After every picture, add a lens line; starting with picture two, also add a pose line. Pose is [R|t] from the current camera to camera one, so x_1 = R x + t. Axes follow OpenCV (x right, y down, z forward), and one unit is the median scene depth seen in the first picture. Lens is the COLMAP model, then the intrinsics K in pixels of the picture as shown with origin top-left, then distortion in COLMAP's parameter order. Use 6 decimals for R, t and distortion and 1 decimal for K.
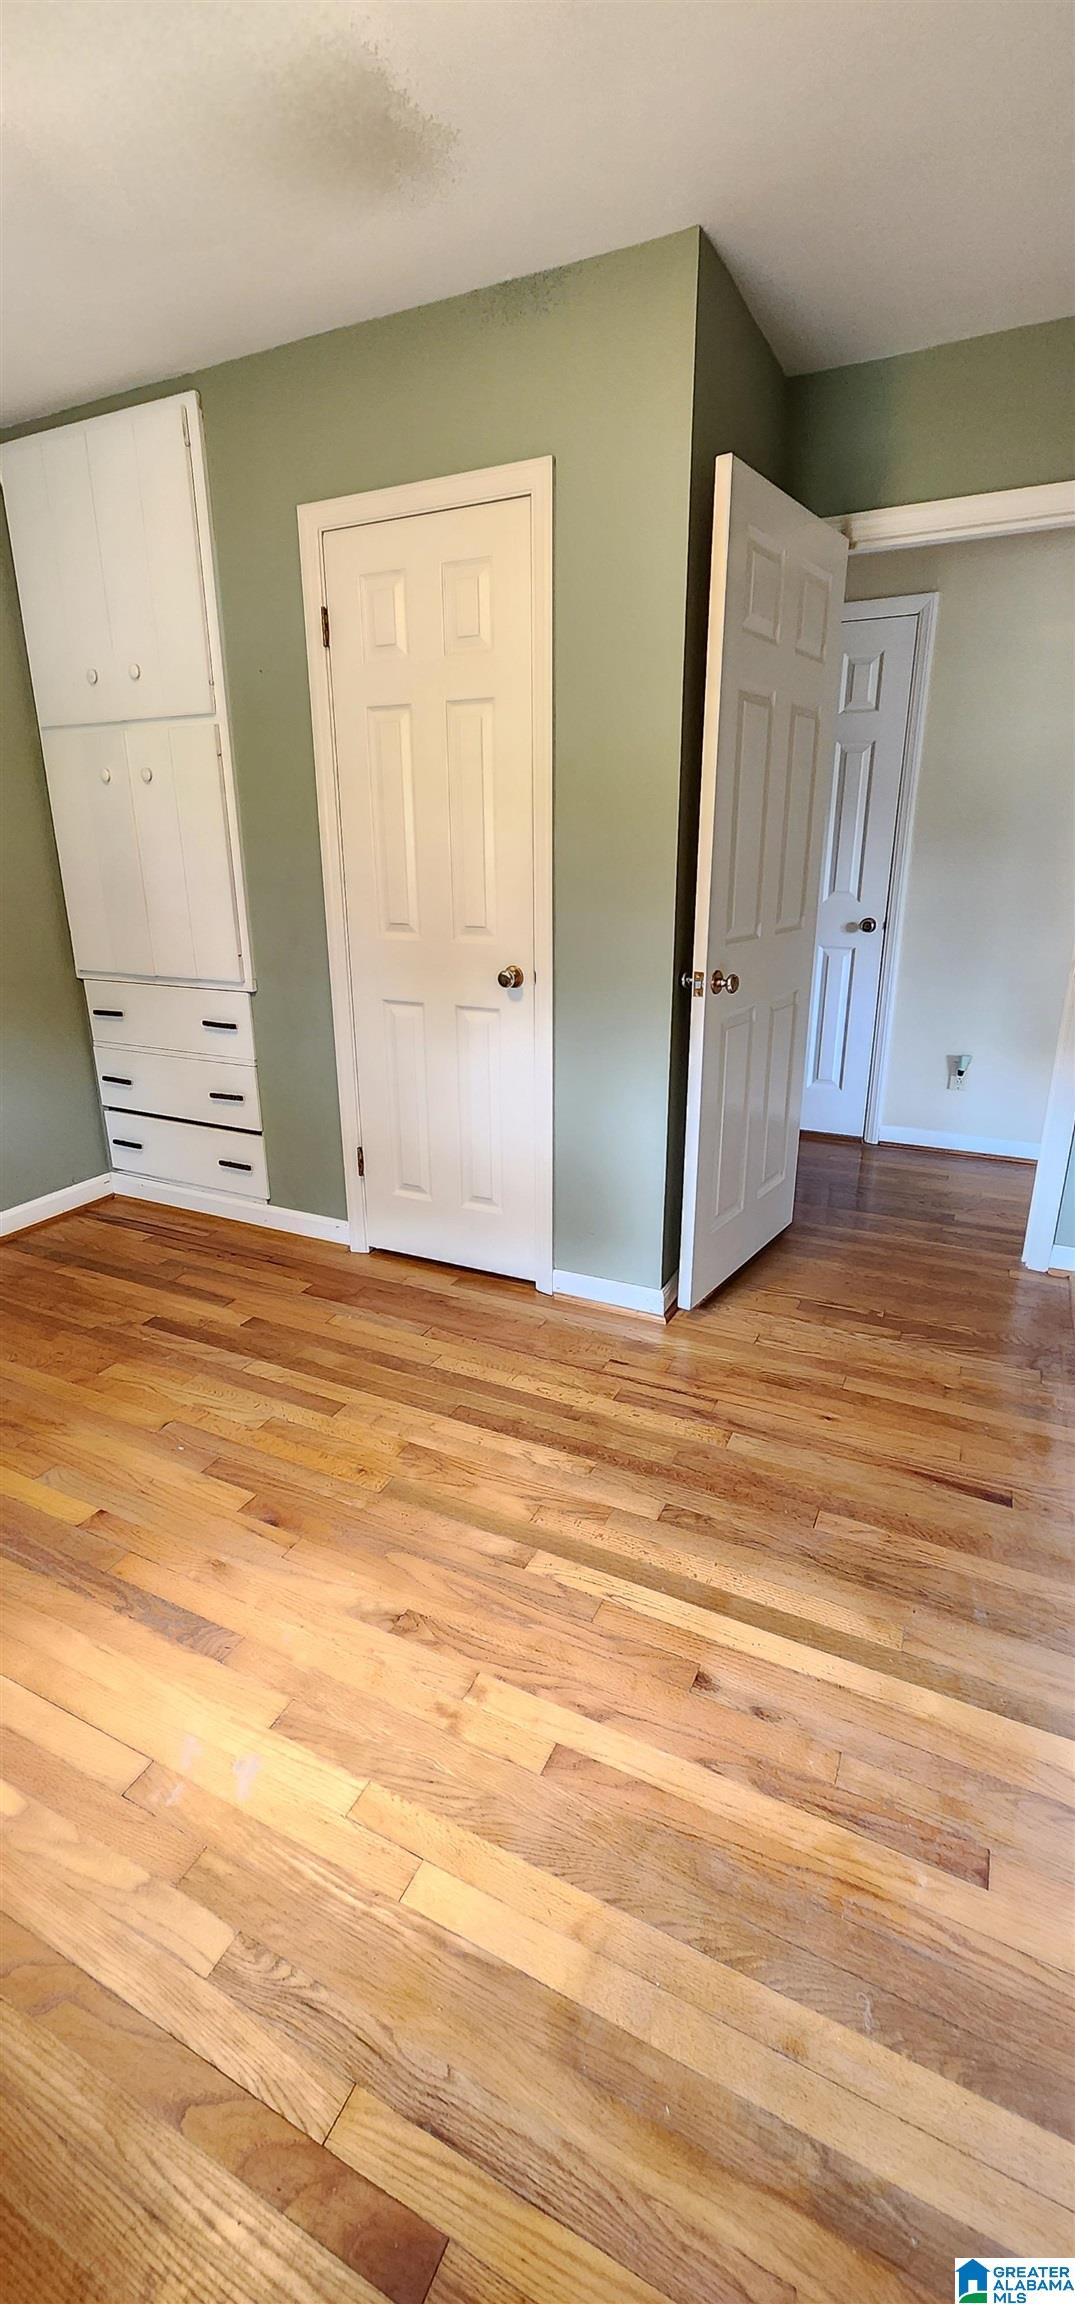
lens RADIAL K [[939.8, 0, 536.2], [0, 939.8, 1128.3], [0, 0, 1]] dist [-0.000980, 0.000327]
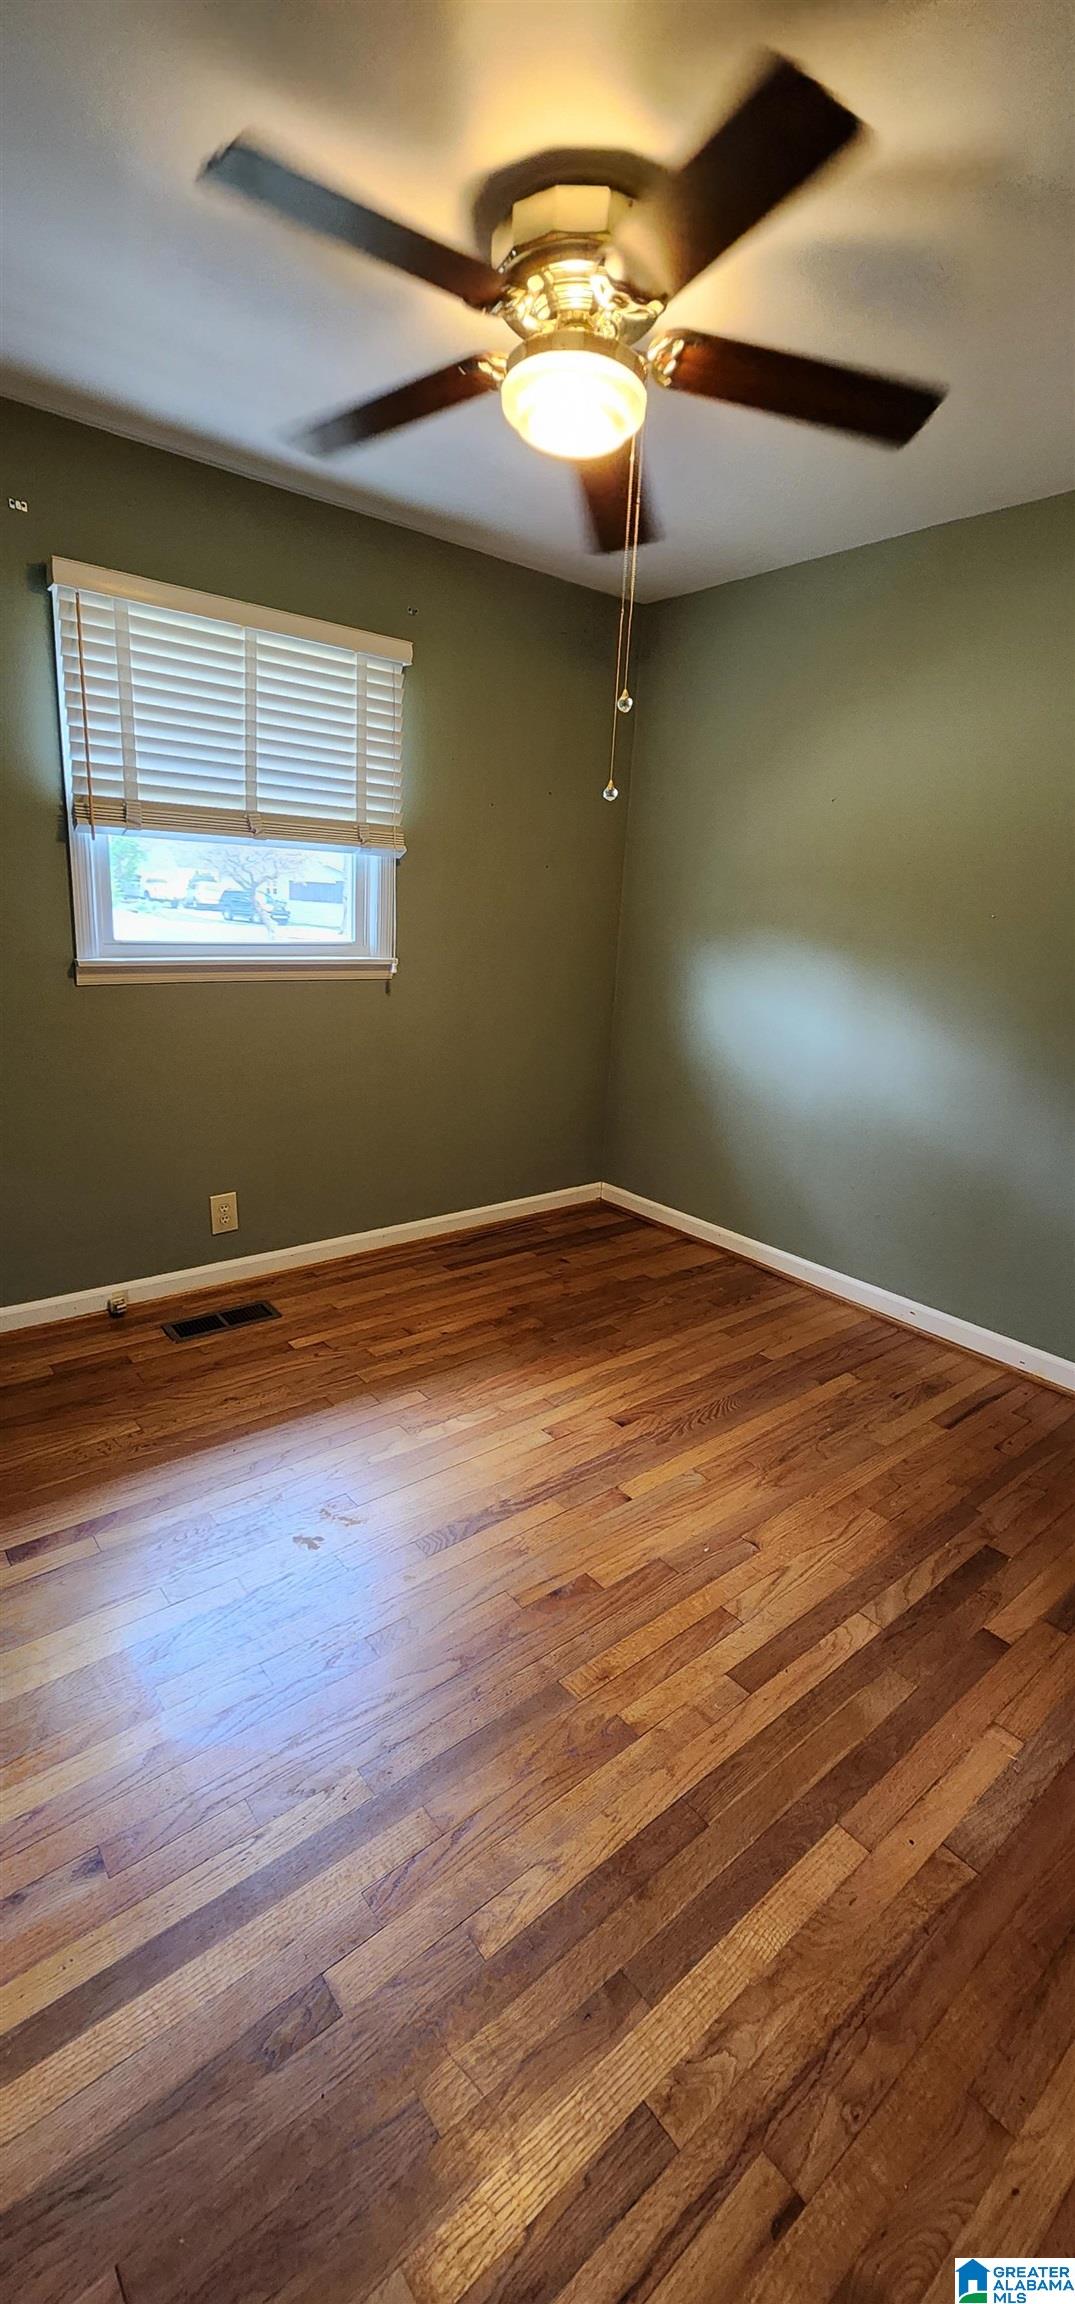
lens RADIAL K [[939.8, 0, 536.2], [0, 939.8, 1128.3], [0, 0, 1]] dist [-0.000980, 0.000327]
pose [[-0.403586, 0.215879, -0.889109, 0.437180], [-0.323554, 0.875299, 0.359394, -0.314252], [0.855822, 0.432721, -0.283410, 0.892366]]
